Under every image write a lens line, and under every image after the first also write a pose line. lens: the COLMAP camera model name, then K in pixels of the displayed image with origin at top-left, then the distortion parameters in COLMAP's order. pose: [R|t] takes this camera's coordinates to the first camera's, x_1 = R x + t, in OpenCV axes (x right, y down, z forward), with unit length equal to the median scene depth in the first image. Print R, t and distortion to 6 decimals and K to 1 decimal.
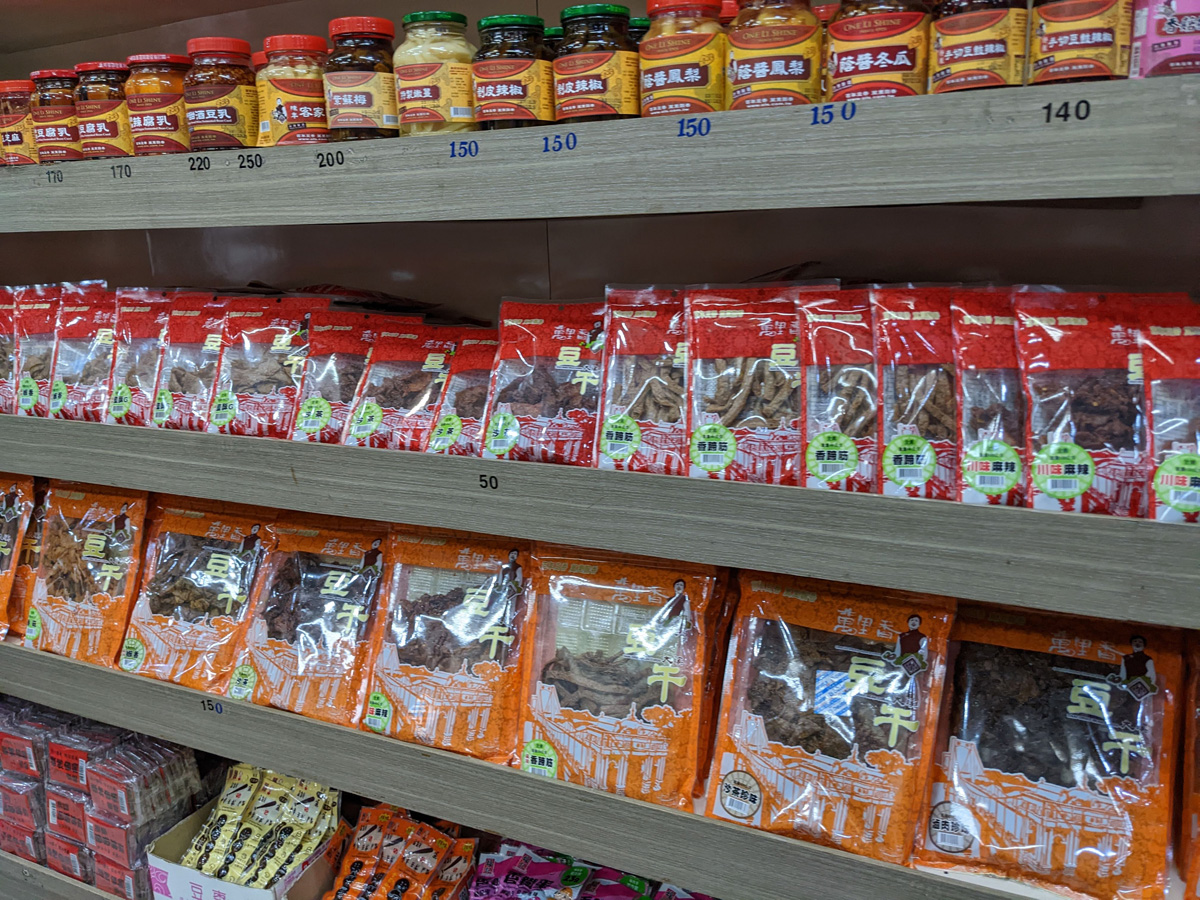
lens RADIAL K [[983.7, 0, 582.5], [0, 983.7, 482.5], [0, 0, 1]] dist [0.062126, -0.095764]
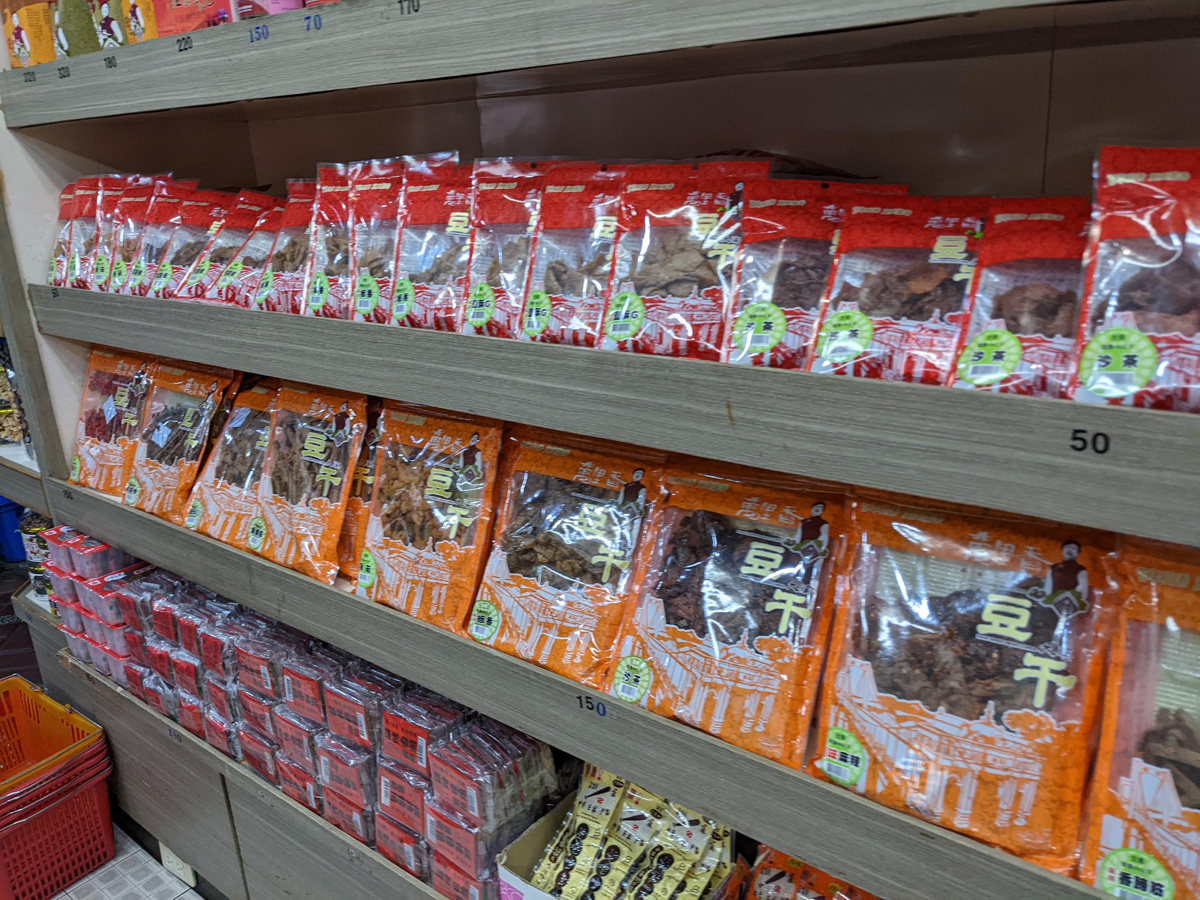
lens RADIAL K [[983.7, 0, 571.2], [0, 983.7, 464.8], [0, 0, 1]] dist [0.062126, -0.095764]
pose [[0.971090, 0.047434, -0.233954, -0.221158], [-0.029338, 0.996344, 0.080231, -0.022426], [0.236905, -0.071048, 0.968932, 0.268509]]
